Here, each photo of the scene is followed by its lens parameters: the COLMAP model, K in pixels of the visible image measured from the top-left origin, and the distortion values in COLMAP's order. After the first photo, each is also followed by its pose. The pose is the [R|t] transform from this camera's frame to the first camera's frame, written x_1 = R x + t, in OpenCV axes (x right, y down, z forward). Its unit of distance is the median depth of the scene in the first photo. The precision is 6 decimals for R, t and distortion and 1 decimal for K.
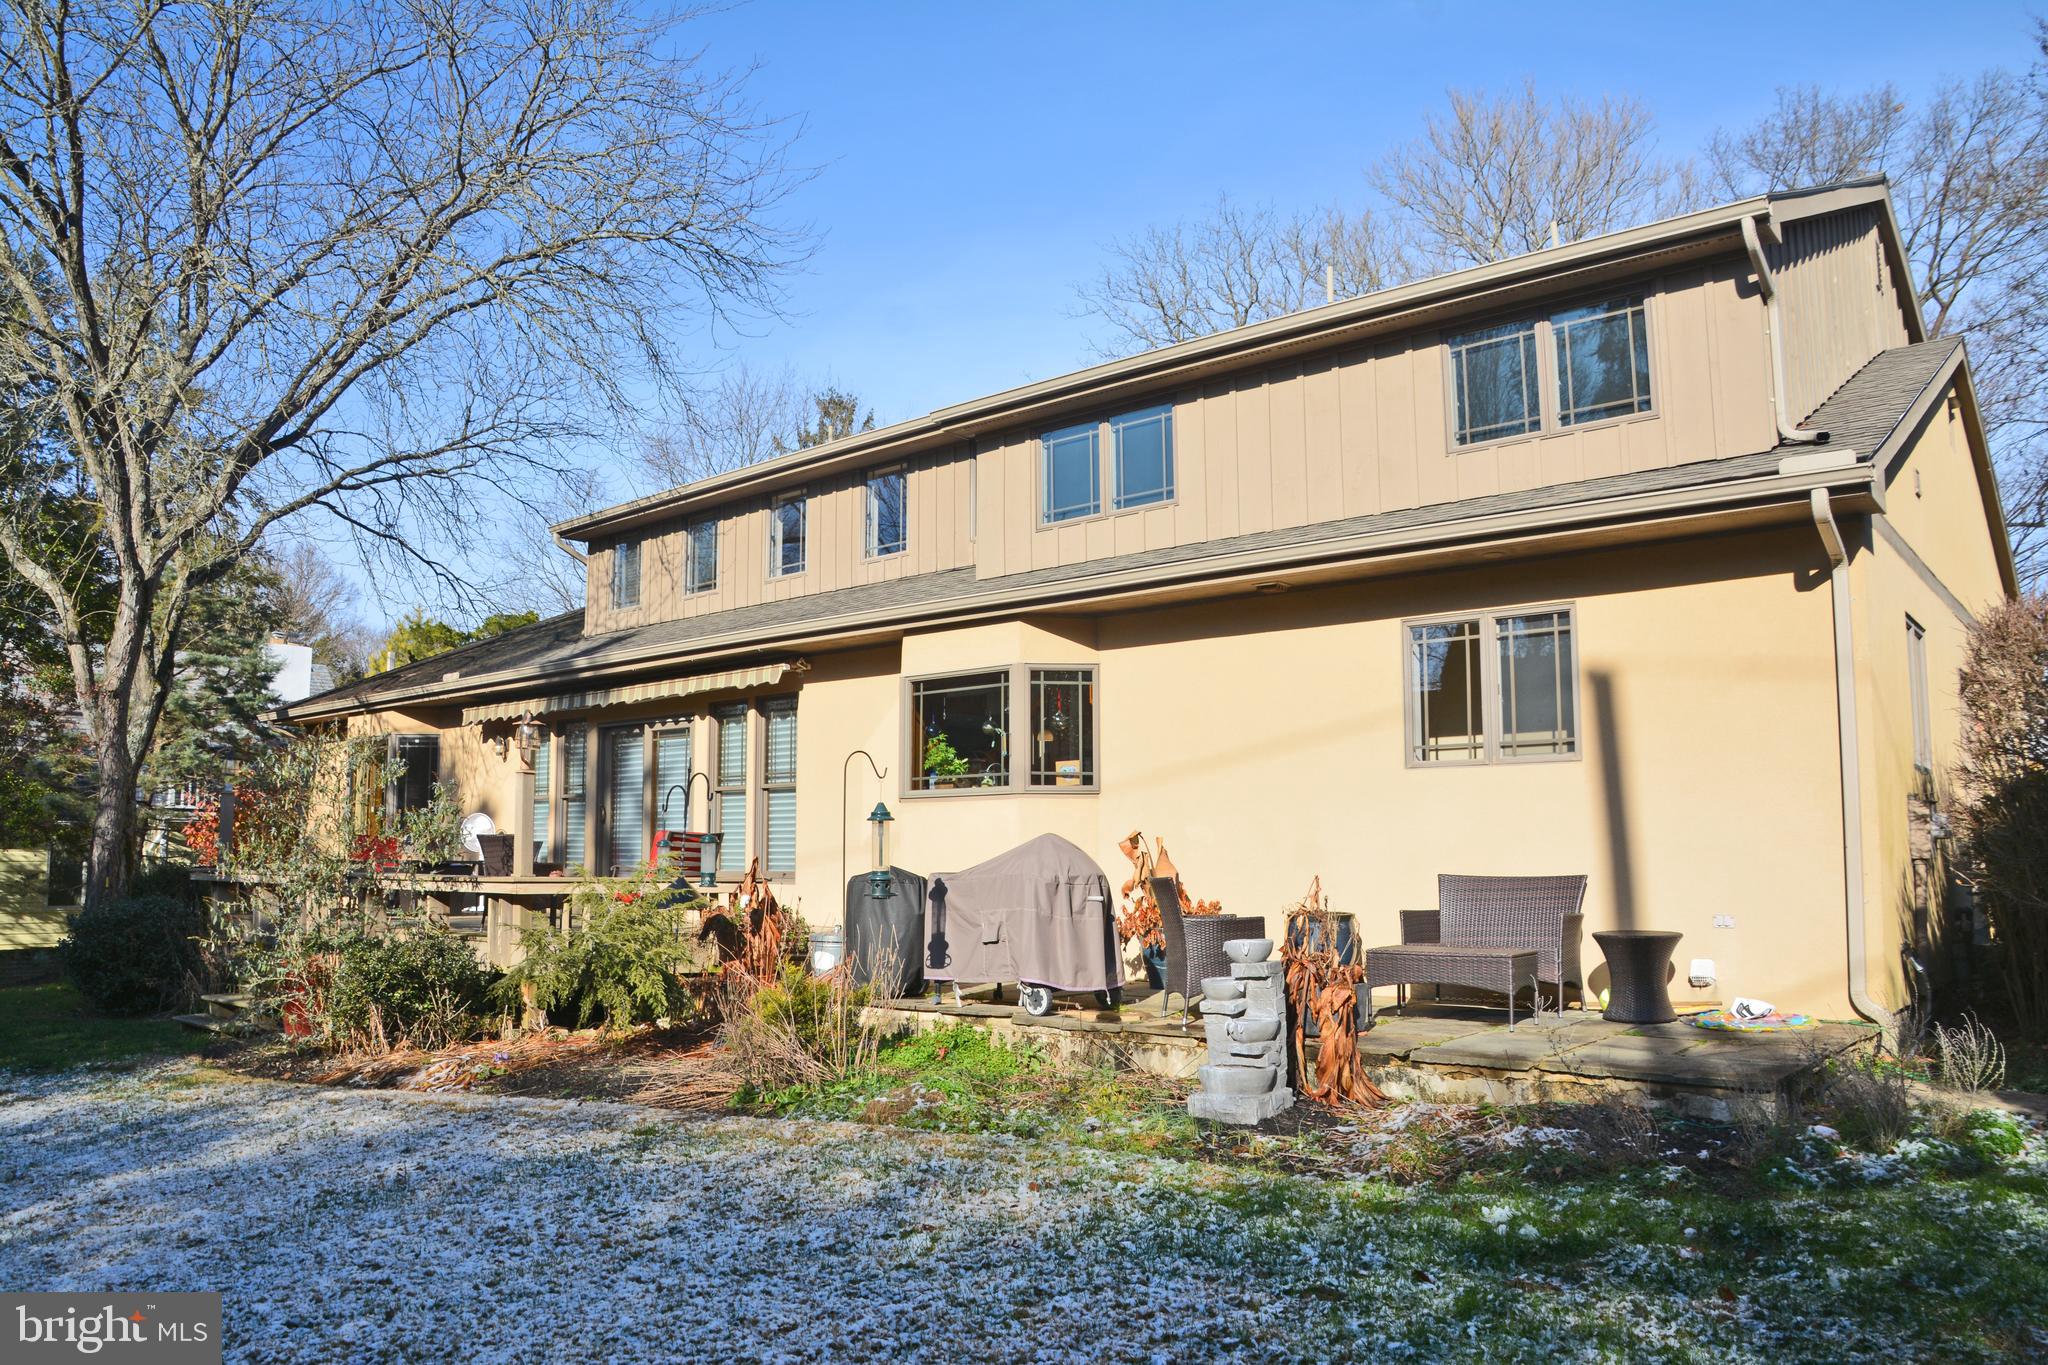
lens RADIAL K [[1456.1, 0, 1025.5], [0, 1456.1, 684.8], [0, 0, 1]] dist [-0.128007, 0.075895]
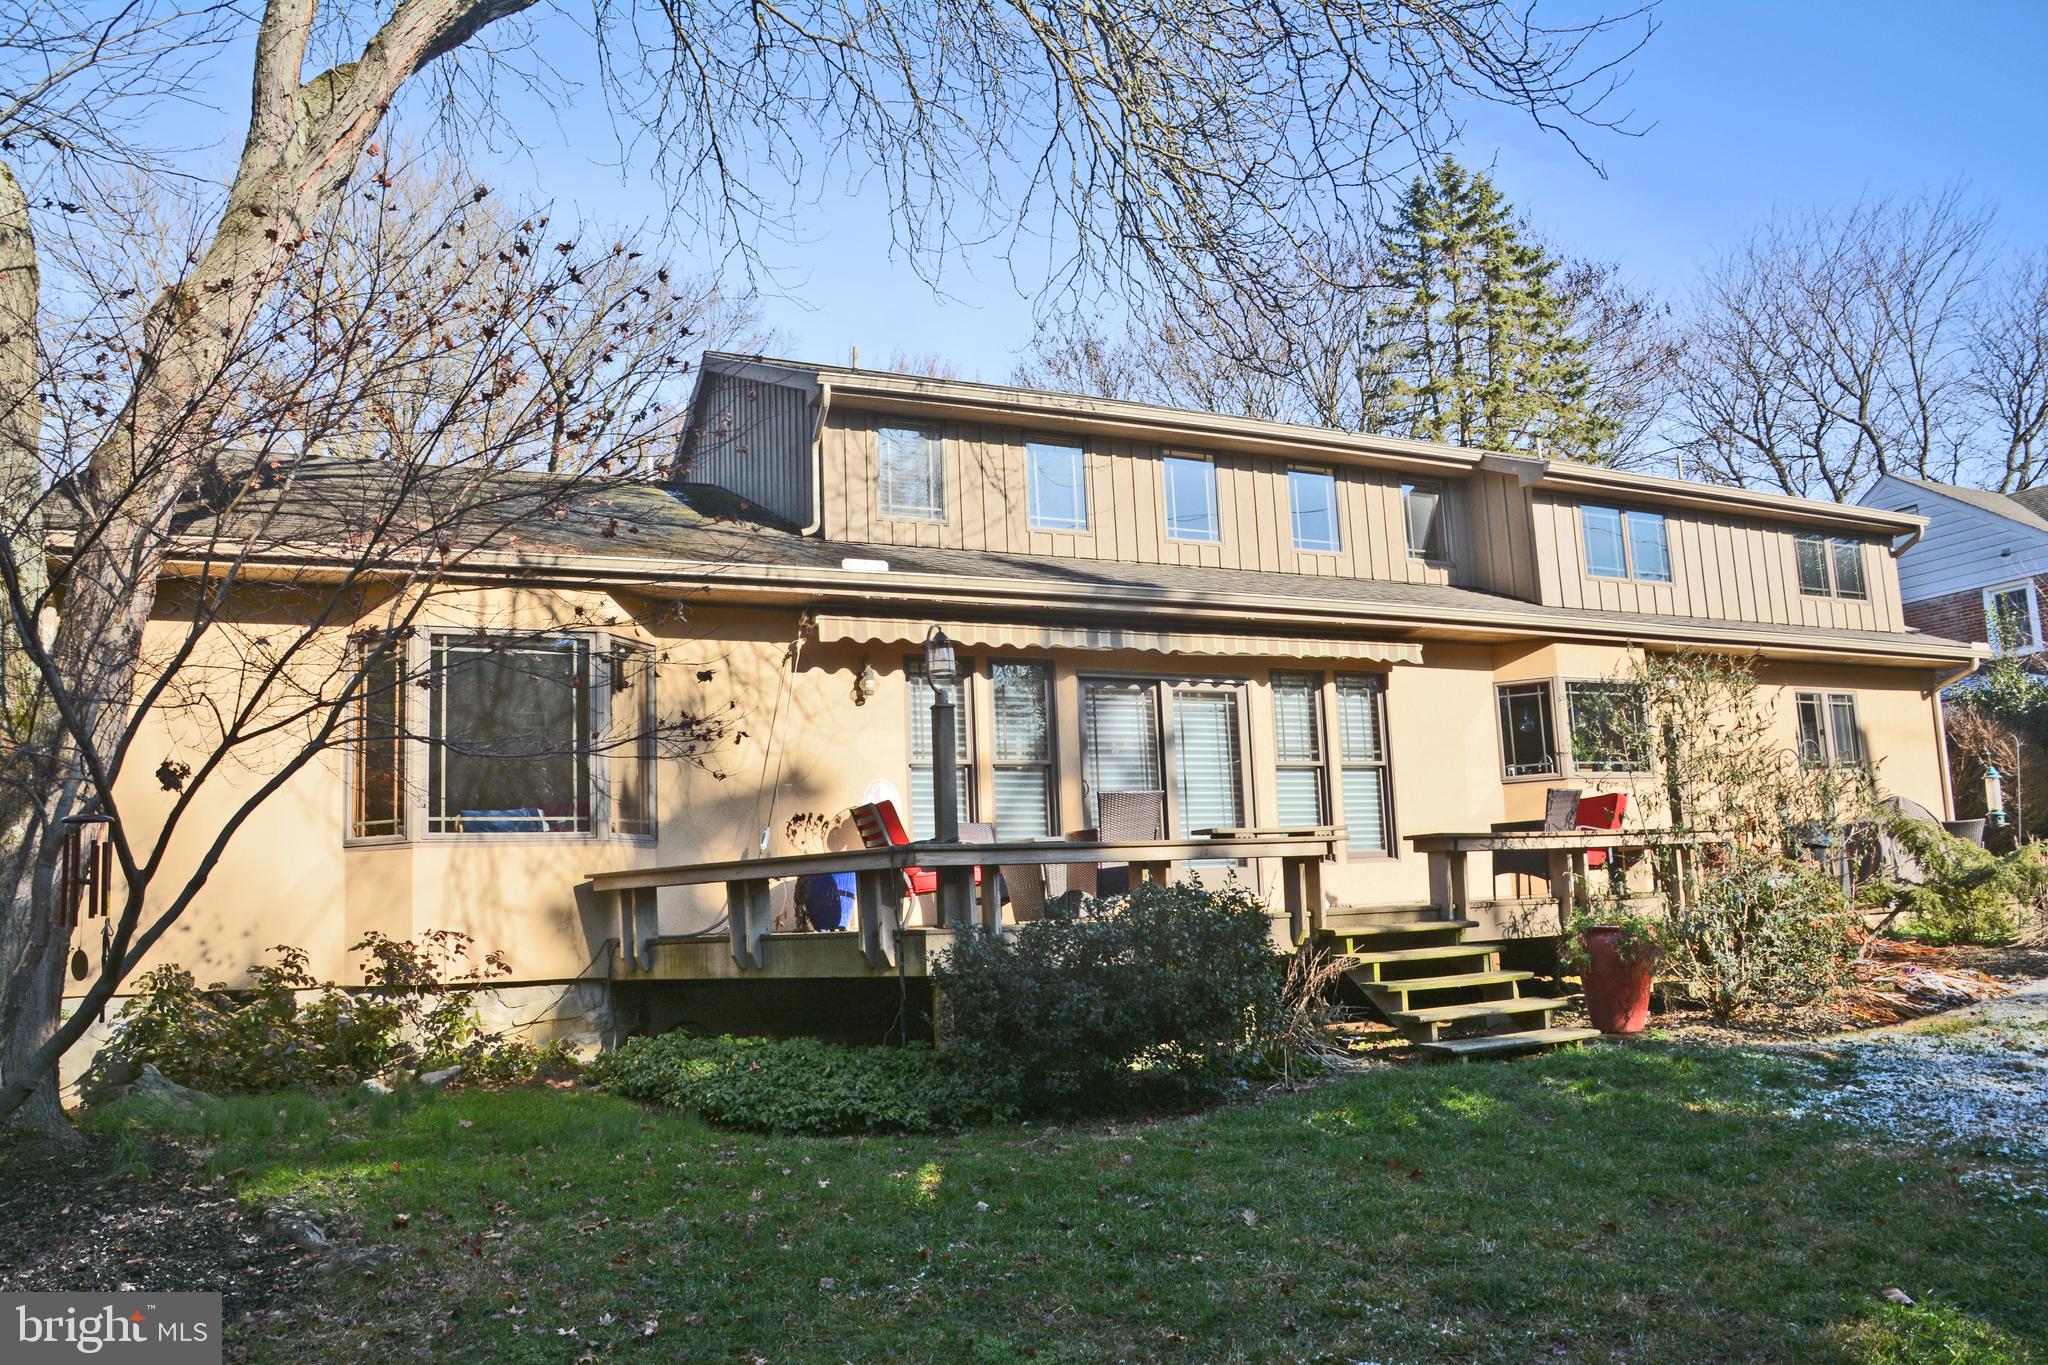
lens RADIAL K [[1456.1, 0, 1023.5], [0, 1456.1, 687.7], [0, 0, 1]] dist [-0.128007, 0.075895]
pose [[0.399893, 0.123263, 0.908236, -1.116824], [-0.064056, 0.992251, -0.106462, 0.132334], [-0.914321, -0.015604, 0.404690, 0.792901]]
